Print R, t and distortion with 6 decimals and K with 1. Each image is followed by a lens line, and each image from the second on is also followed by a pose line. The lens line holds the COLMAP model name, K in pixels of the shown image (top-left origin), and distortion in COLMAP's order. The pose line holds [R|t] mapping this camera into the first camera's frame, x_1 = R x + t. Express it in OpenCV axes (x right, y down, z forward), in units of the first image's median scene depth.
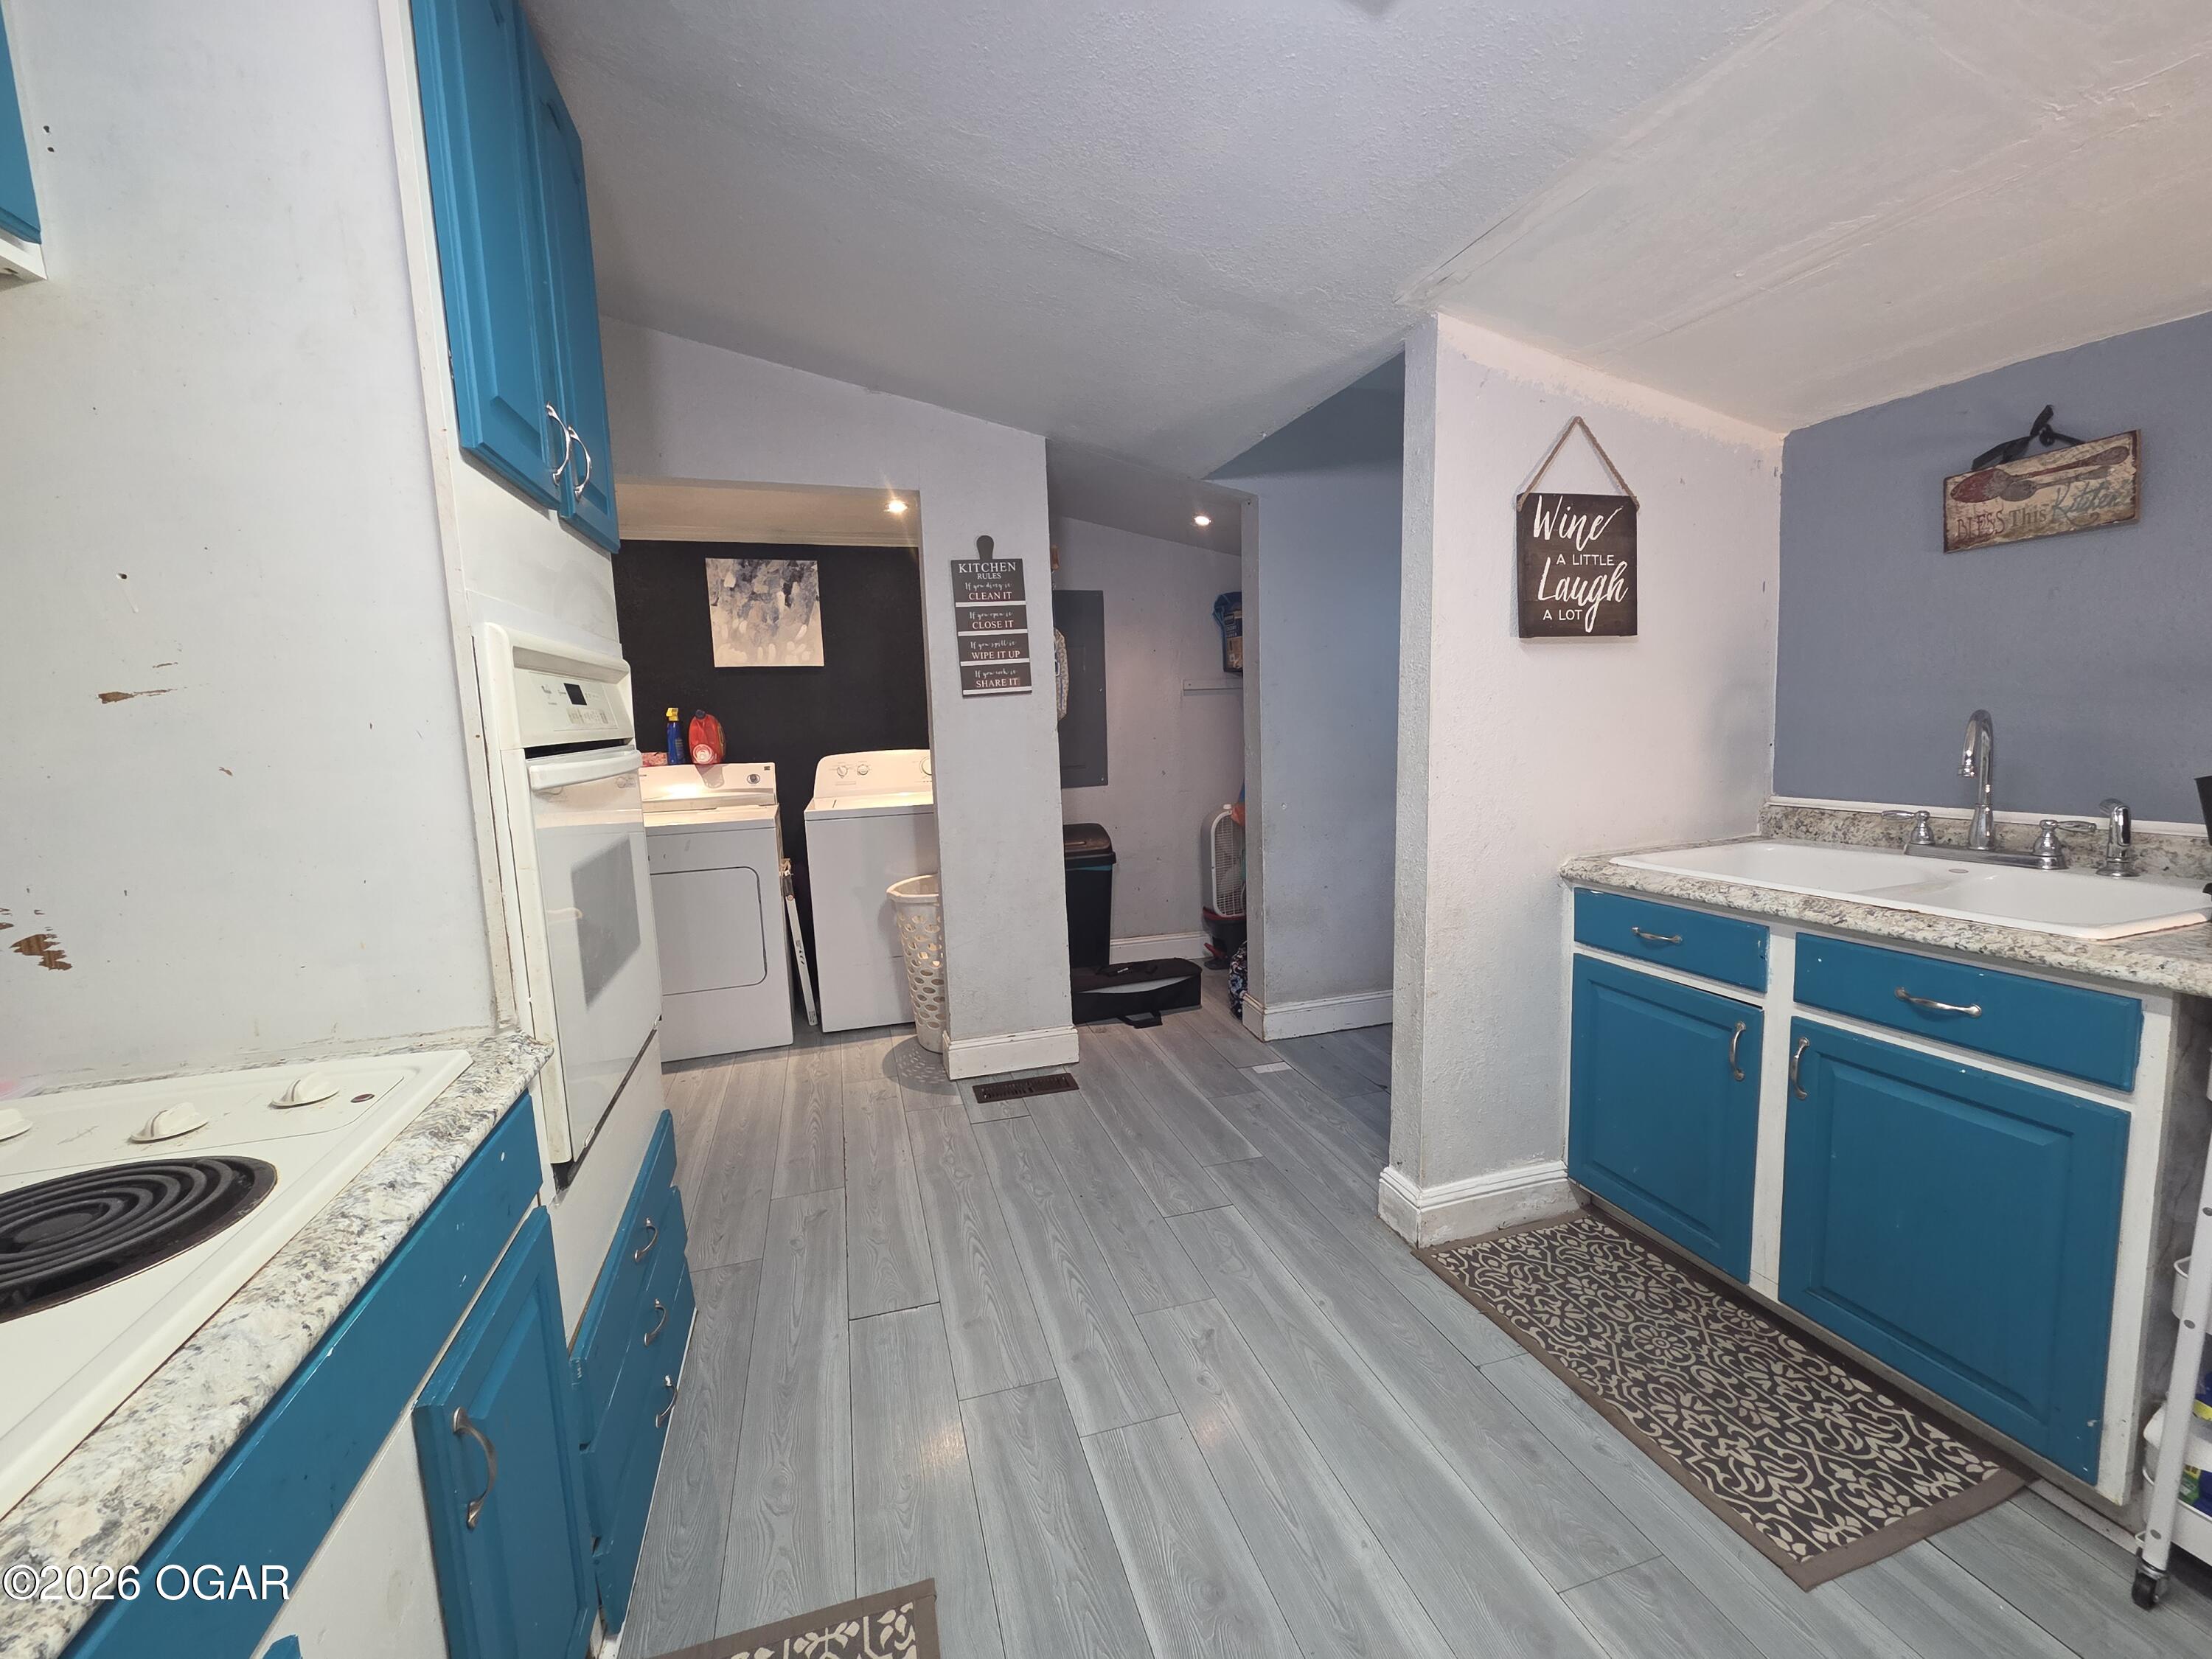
lens RADIAL K [[898.8, 0, 1102.4], [0, 898.8, 835.9], [0, 0, 1]] dist [0.000242, -0.000118]
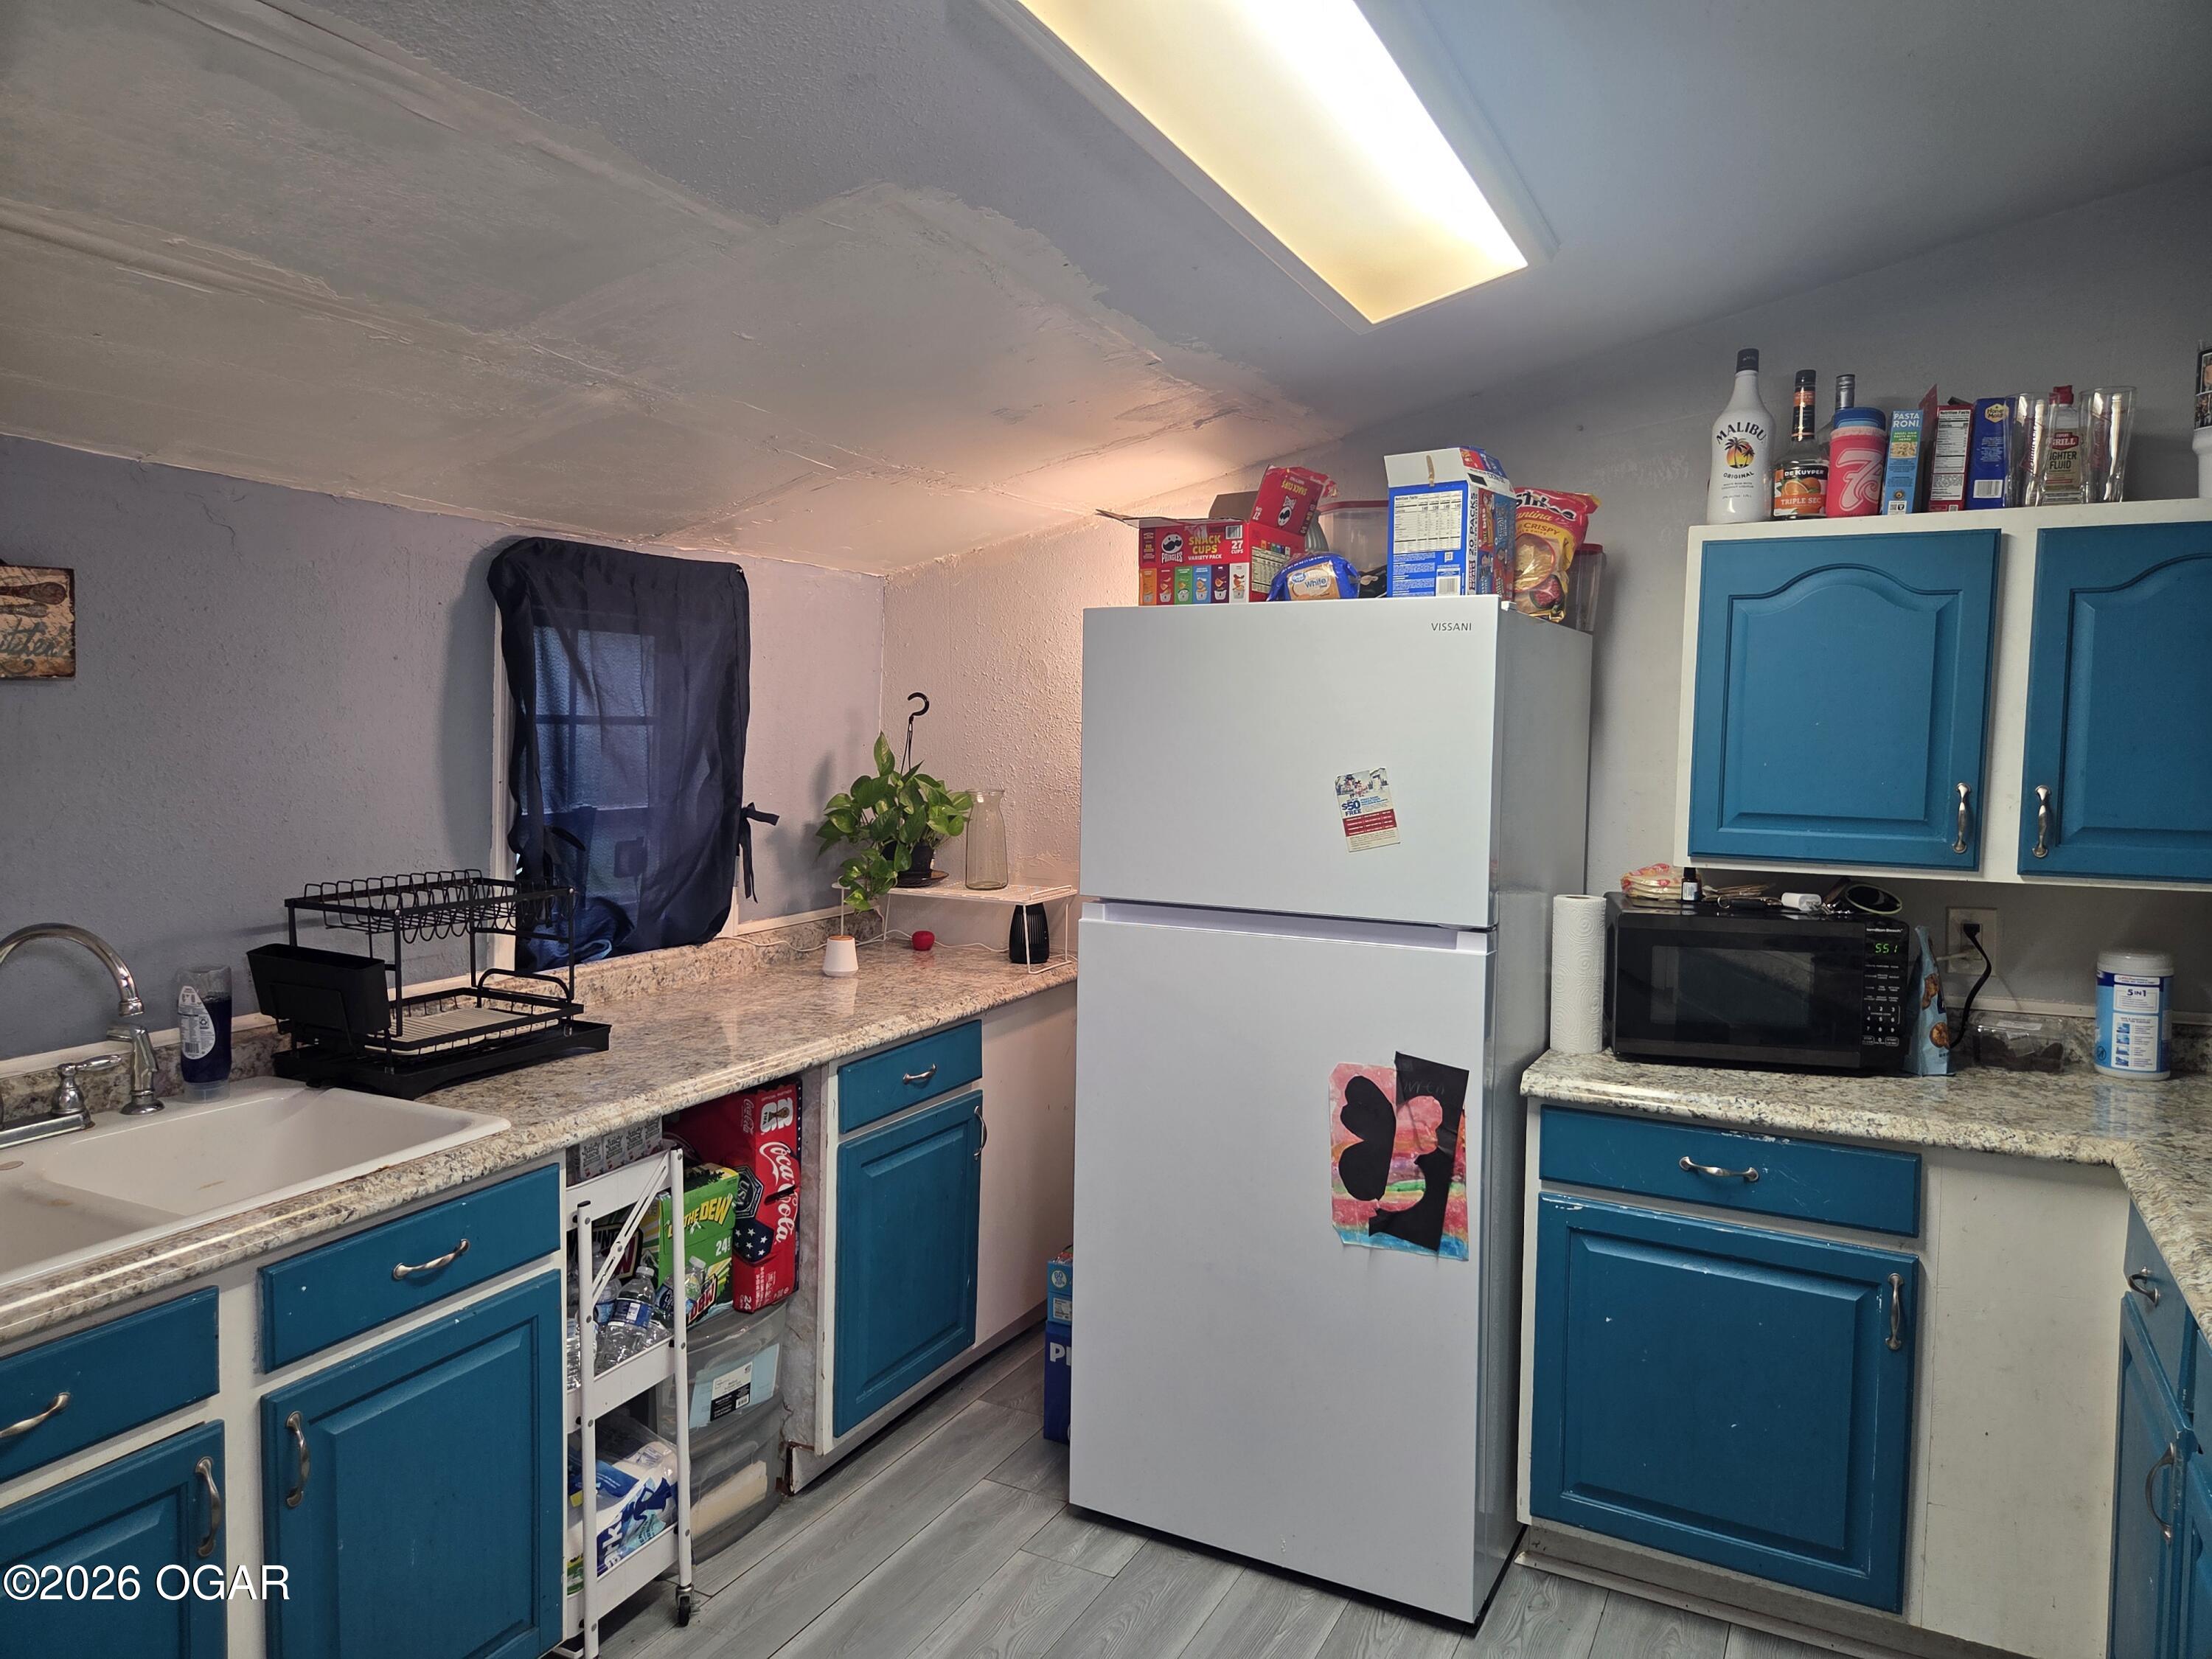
lens RADIAL K [[1476.2, 0, 1106.0], [0, 1476.2, 829.5], [0, 0, 1]] dist [0.081767, -0.064876]
pose [[-0.729823, -0.014774, 0.683476, -0.221583], [0.110479, 0.984076, 0.139242, -0.153010], [-0.674650, 0.177132, -0.716570, 0.685764]]
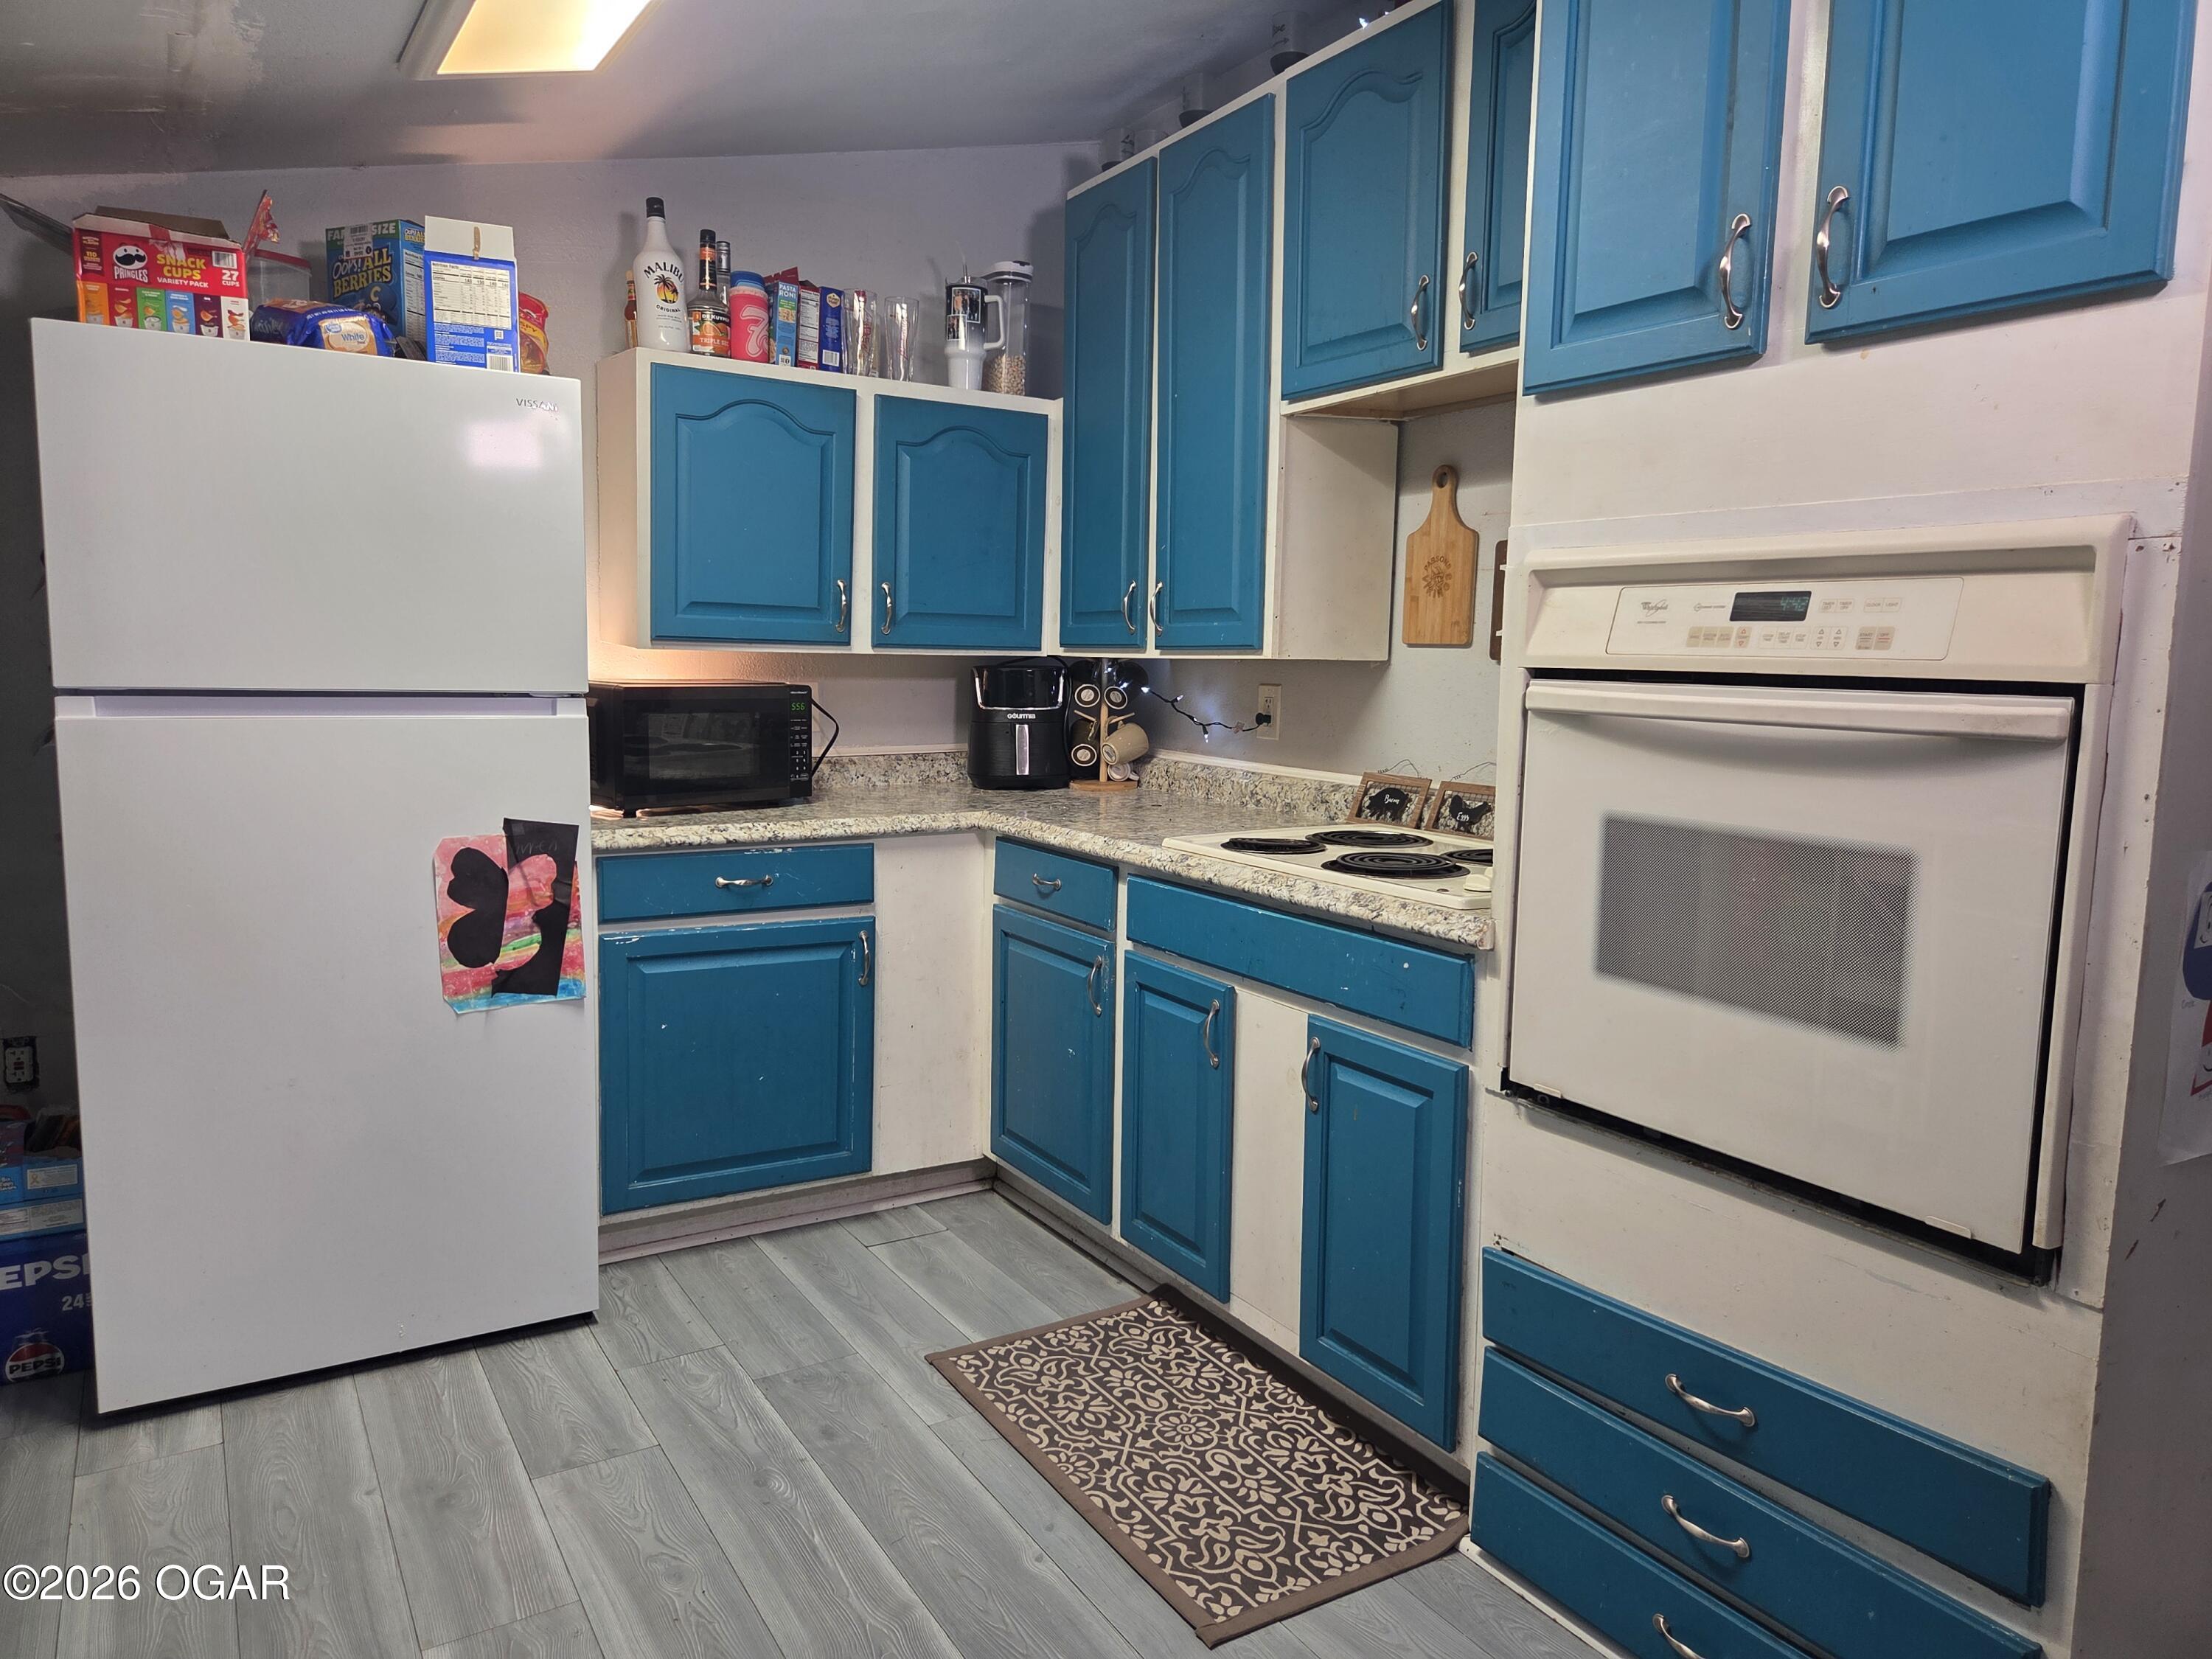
lens RADIAL K [[1476.2, 0, 1106.0], [0, 1476.2, 829.5], [0, 0, 1]] dist [0.081767, -0.064876]
pose [[-0.963973, 0.049311, -0.261390, 0.108900], [-0.023274, 0.963262, 0.267553, -0.131700], [0.264980, 0.263997, -0.927411, 0.899142]]
